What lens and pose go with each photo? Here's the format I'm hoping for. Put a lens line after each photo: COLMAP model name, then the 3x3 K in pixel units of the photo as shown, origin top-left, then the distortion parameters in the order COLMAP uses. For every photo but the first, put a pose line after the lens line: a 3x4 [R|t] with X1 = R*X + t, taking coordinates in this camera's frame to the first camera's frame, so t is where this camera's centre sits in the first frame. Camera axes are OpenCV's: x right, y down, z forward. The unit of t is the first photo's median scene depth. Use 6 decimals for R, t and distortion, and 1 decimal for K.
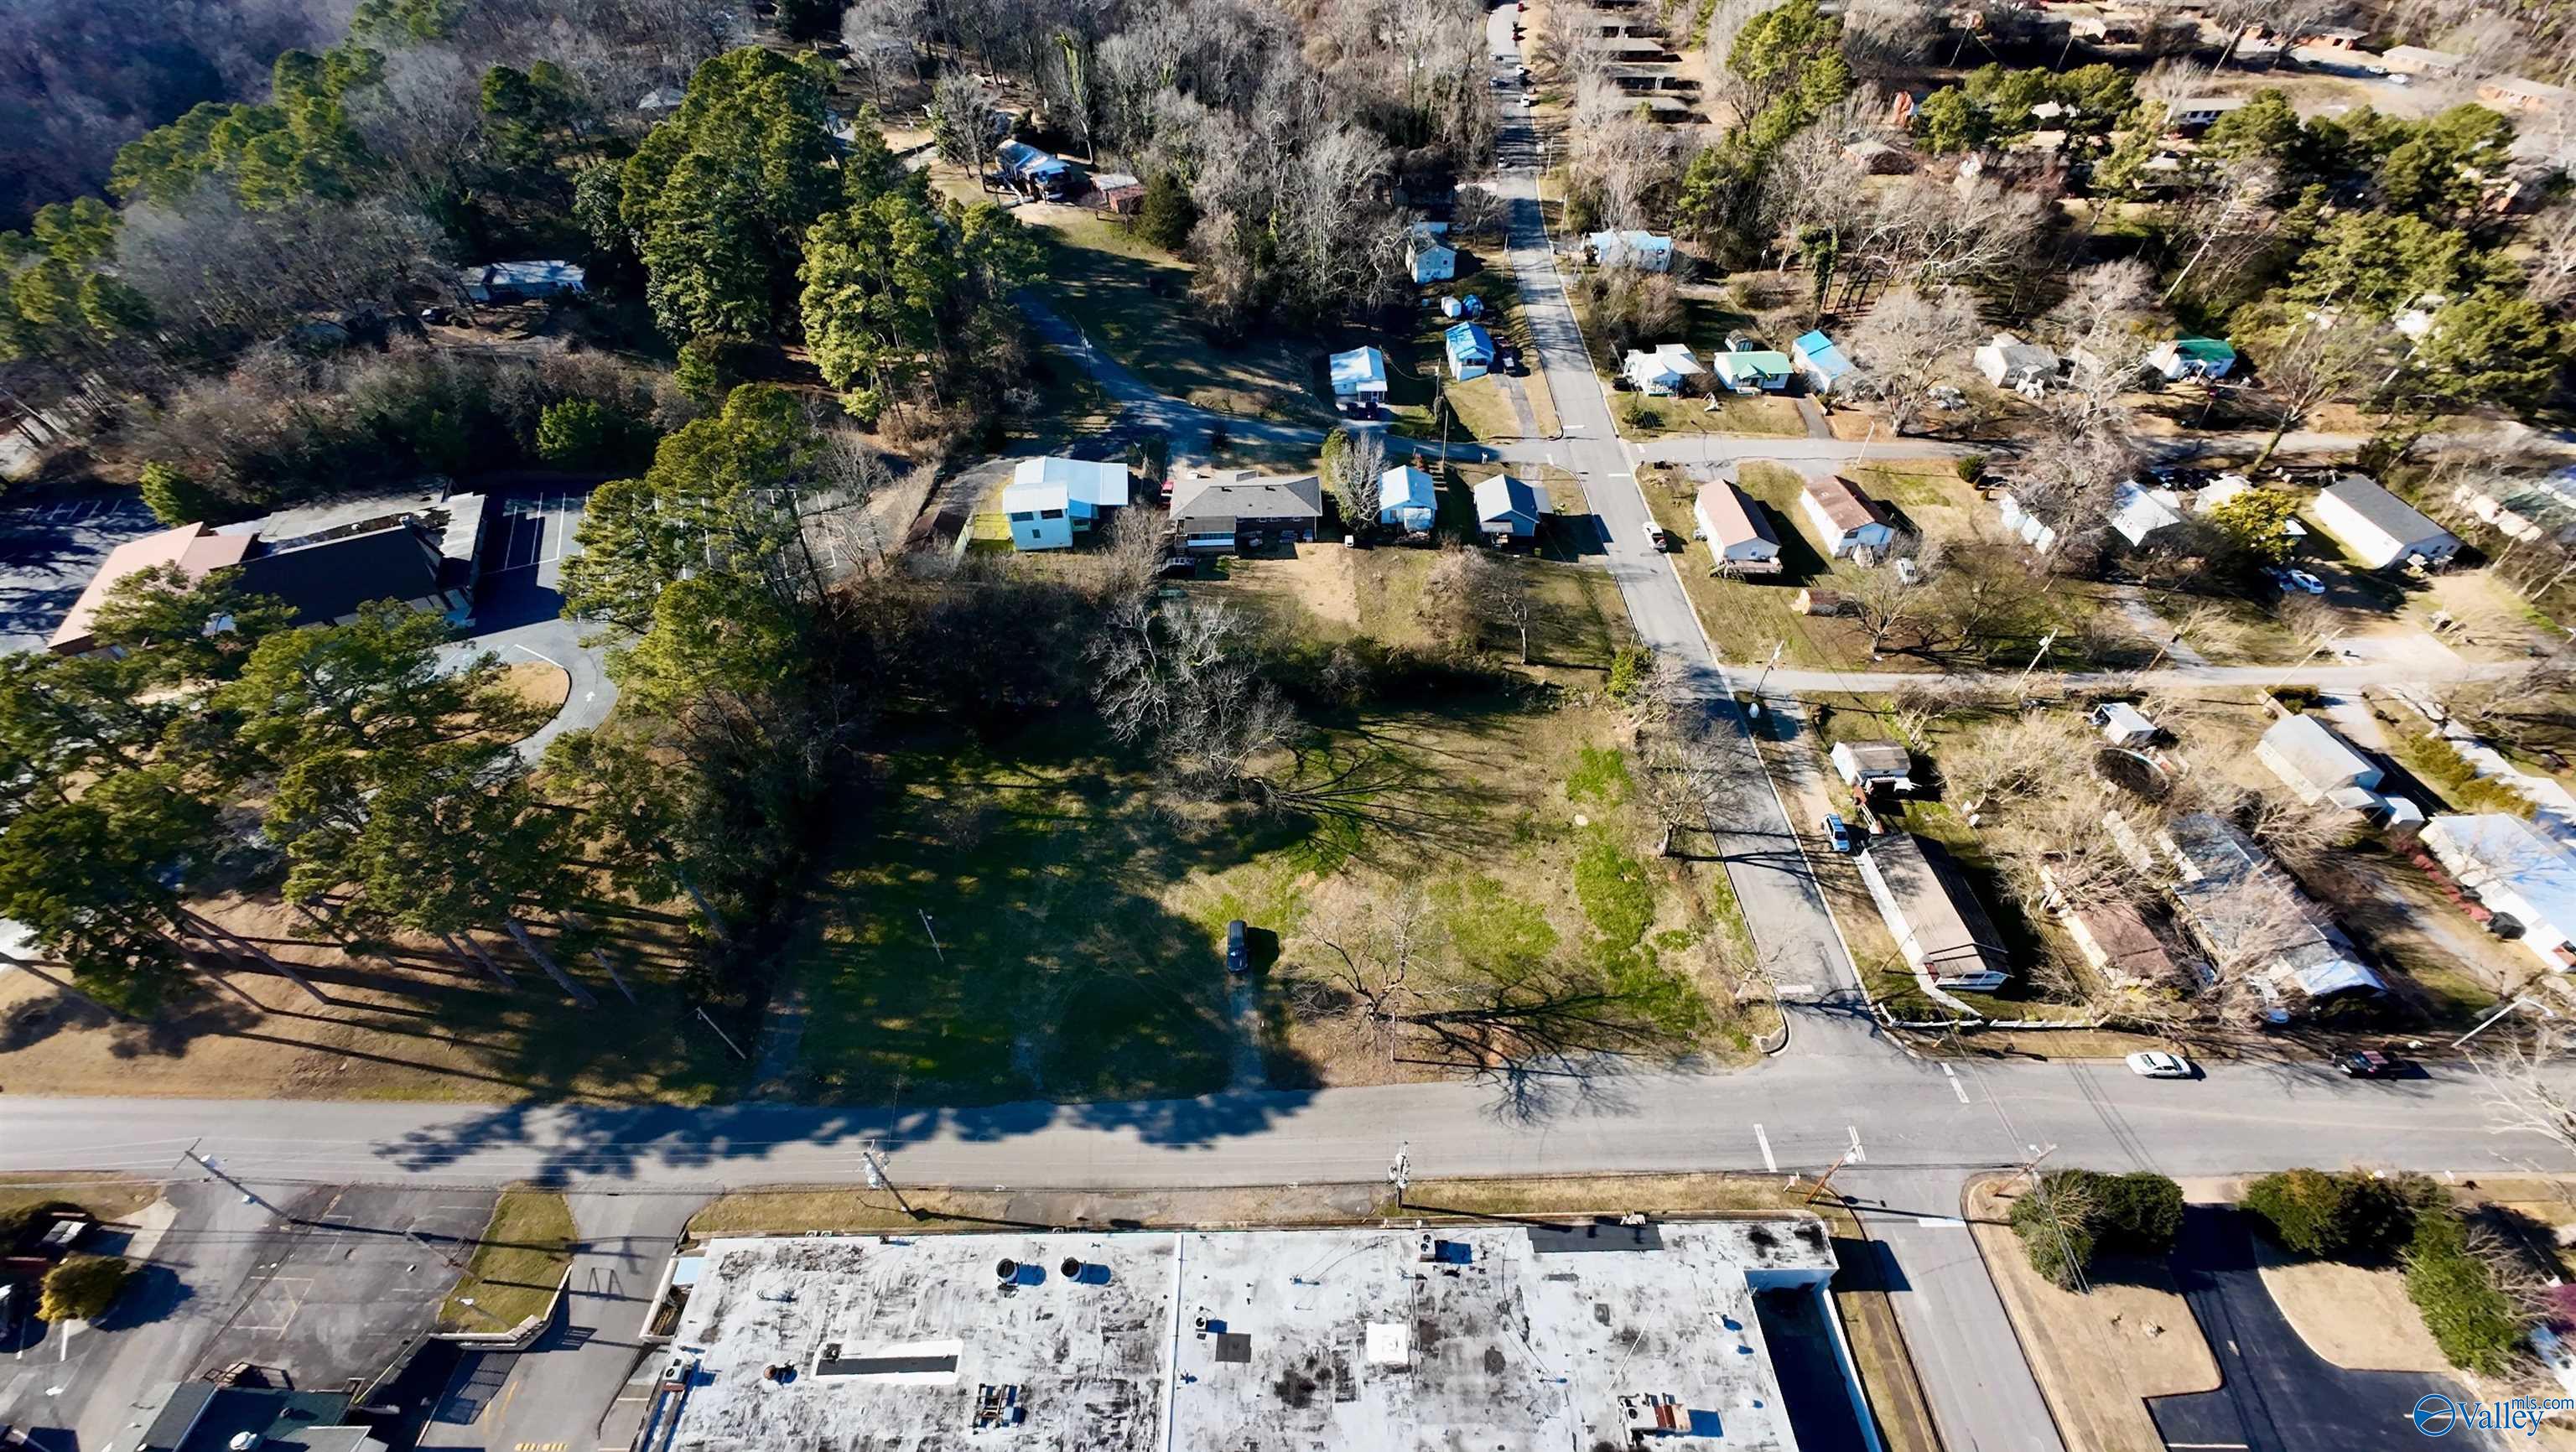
lens RADIAL K [[1060.2, 0, 1279.1], [0, 1060.2, 691.7], [0, 0, 1]] dist [-0.011392, 0.007790]
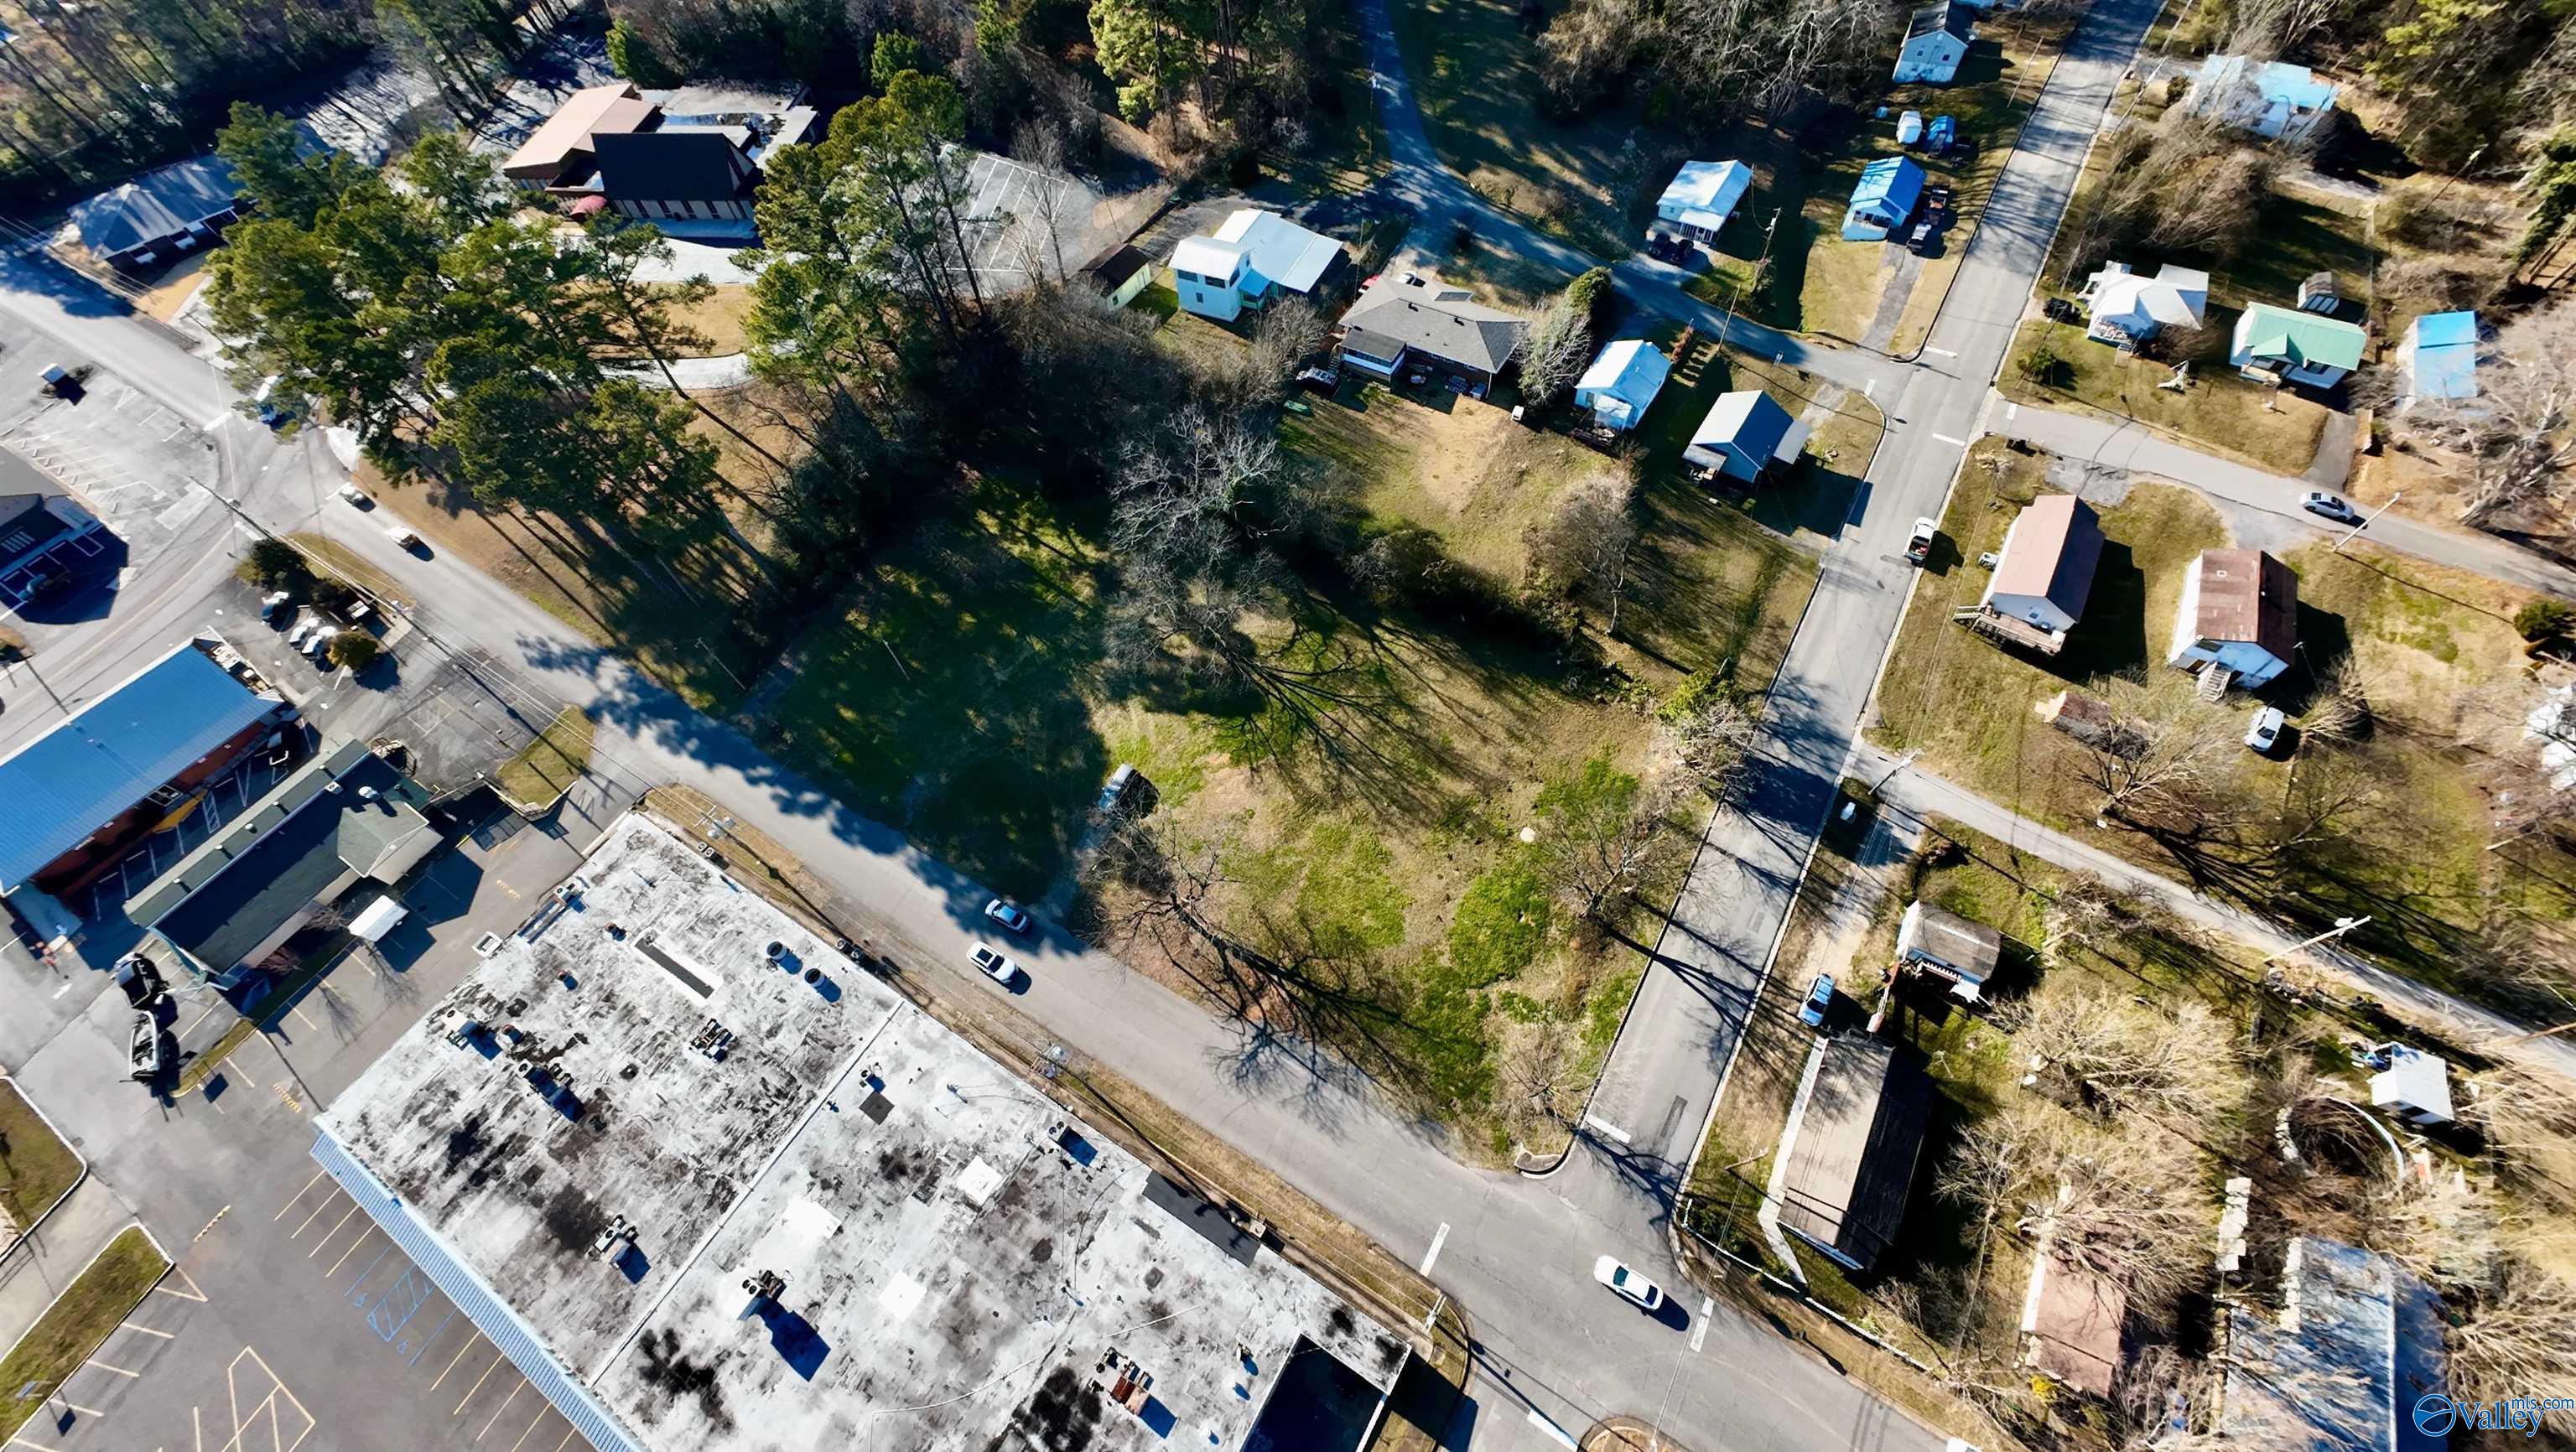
lens RADIAL K [[1060.2, 0, 1279.1], [0, 1060.2, 691.7], [0, 0, 1]] dist [-0.011392, 0.007790]
pose [[0.845078, 0.419567, -0.331372, 0.358683], [-0.315742, 0.891825, 0.323968, -0.202927], [0.431452, -0.169150, 0.886136, 0.169735]]
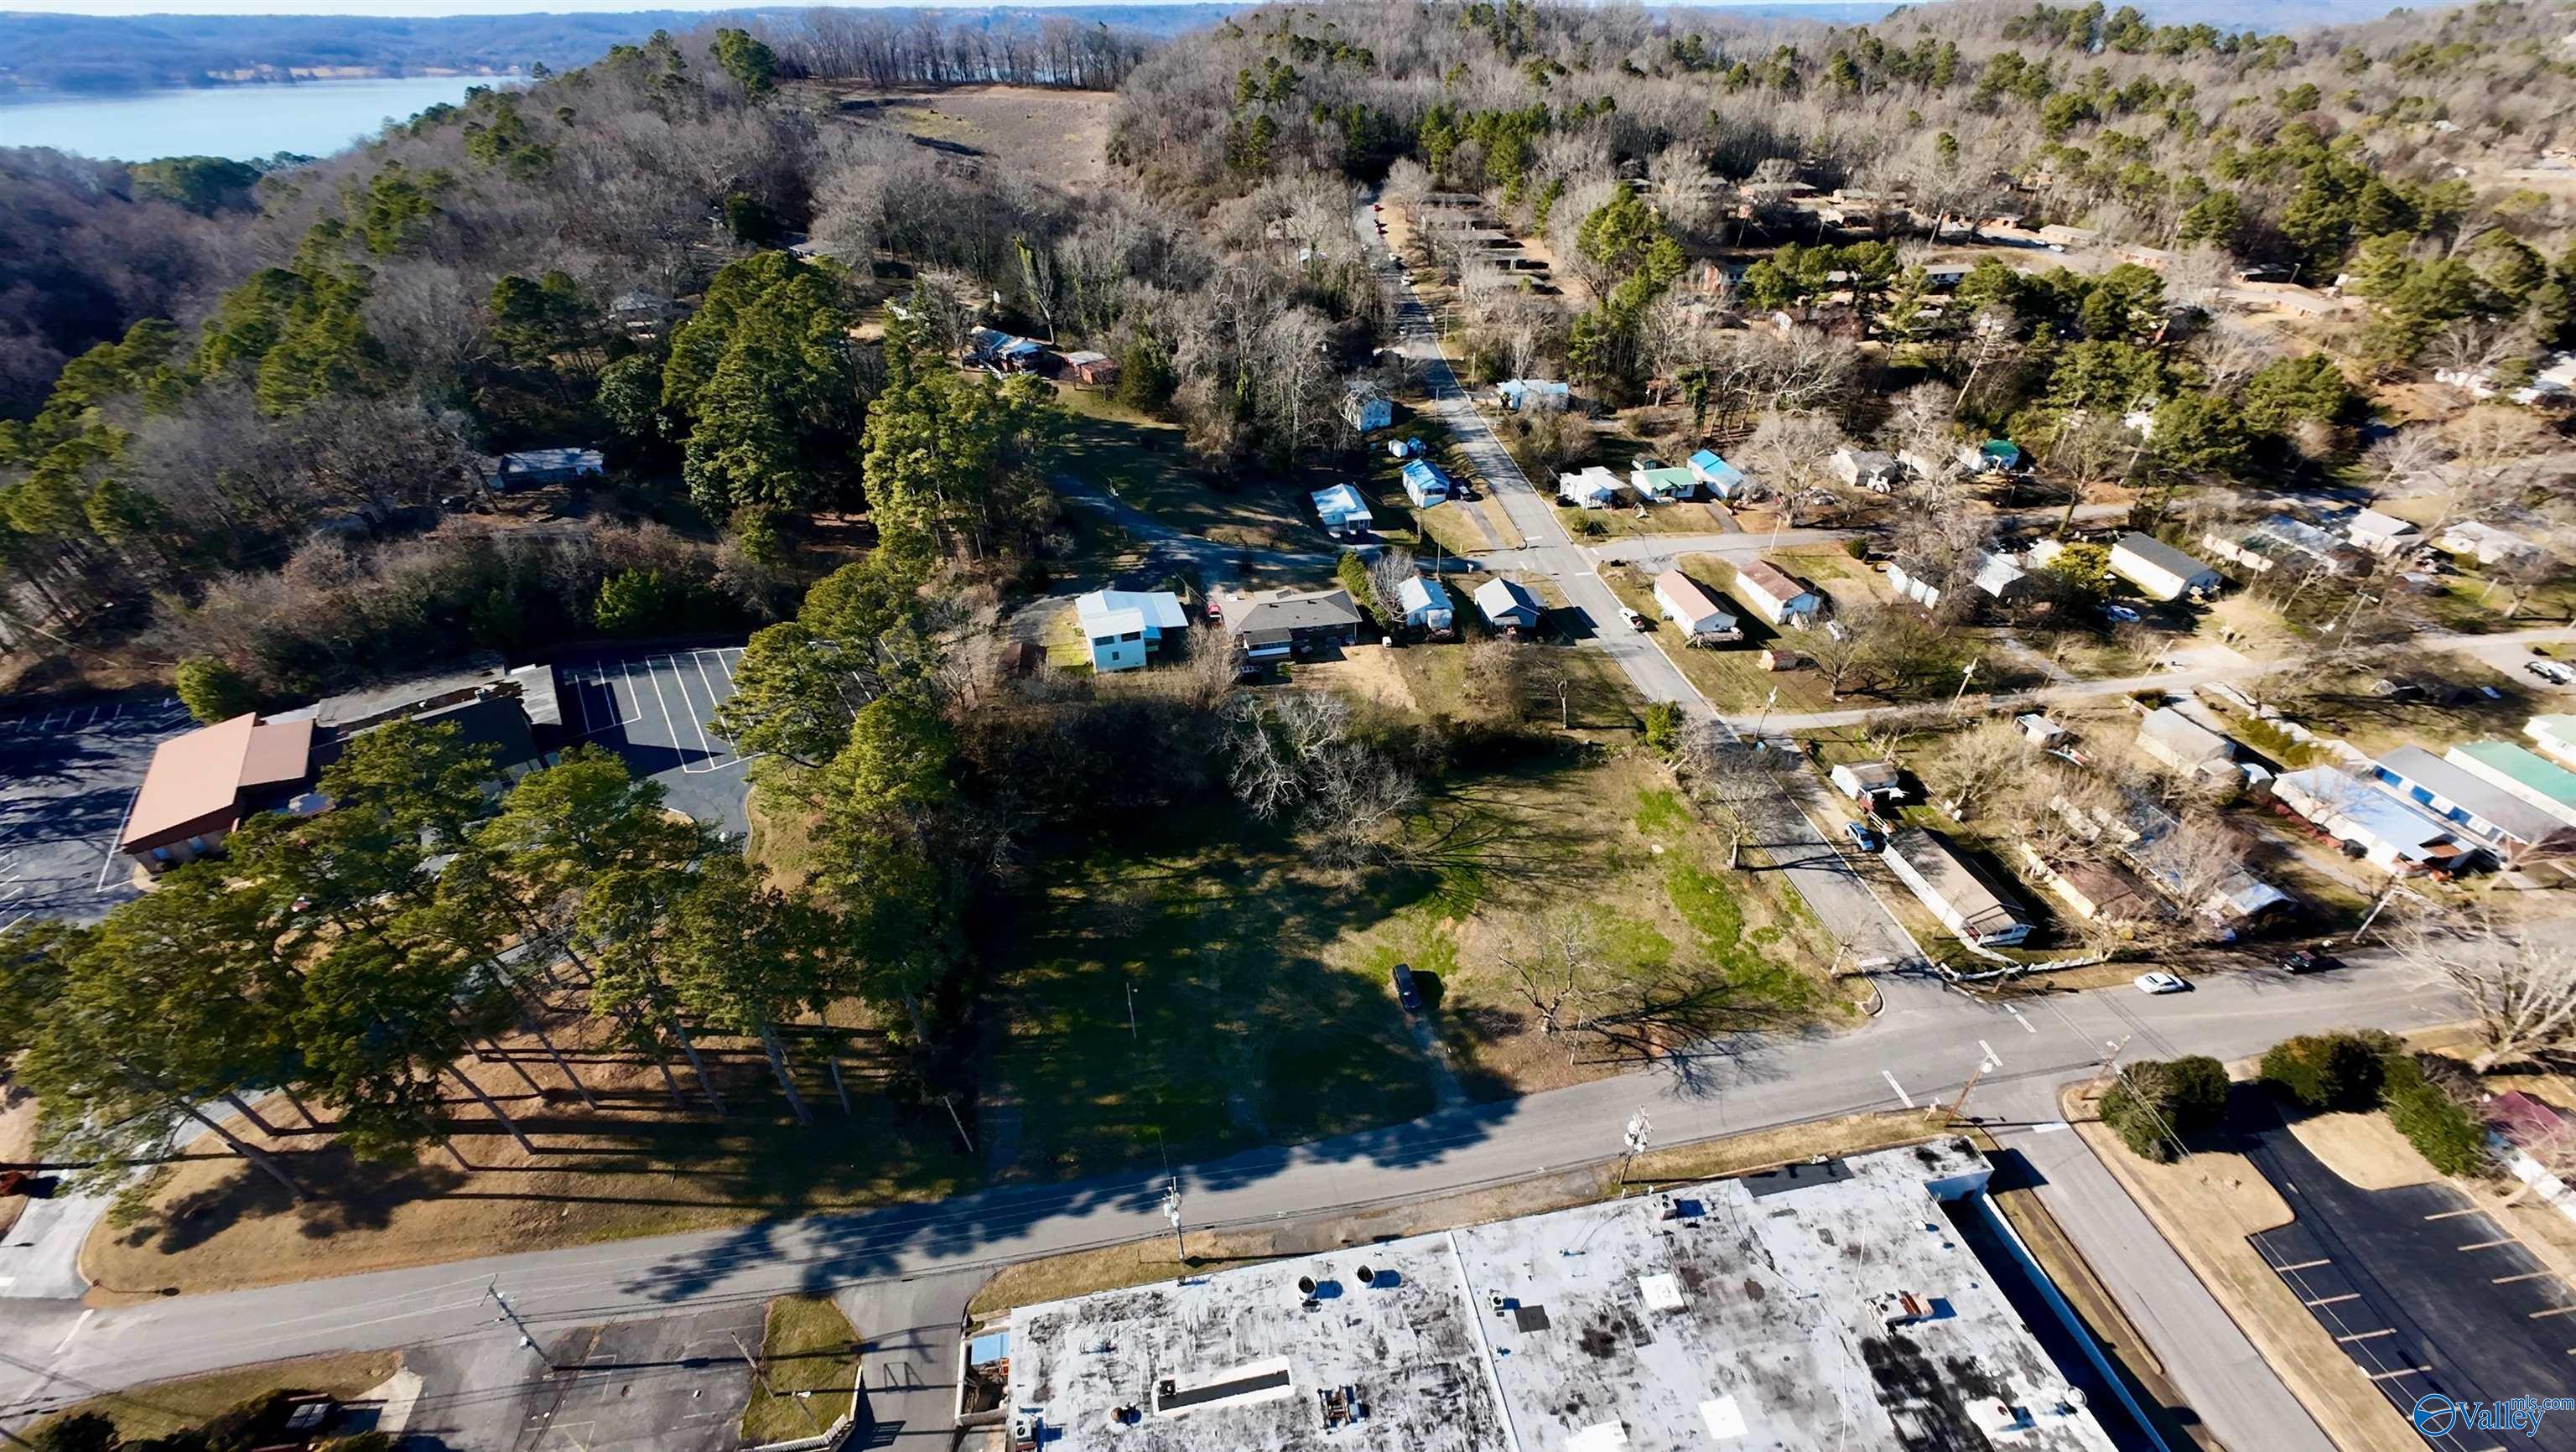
lens RADIAL K [[1052.8, 0, 1260.8], [0, 1052.8, 683.1], [0, 0, 1]] dist [-0.024250, 0.011264]
pose [[0.987107, -0.085043, 0.135603, -0.286215], [0.105111, 0.983316, -0.148462, 0.069085], [-0.120715, 0.160802, 0.979577, -0.097324]]
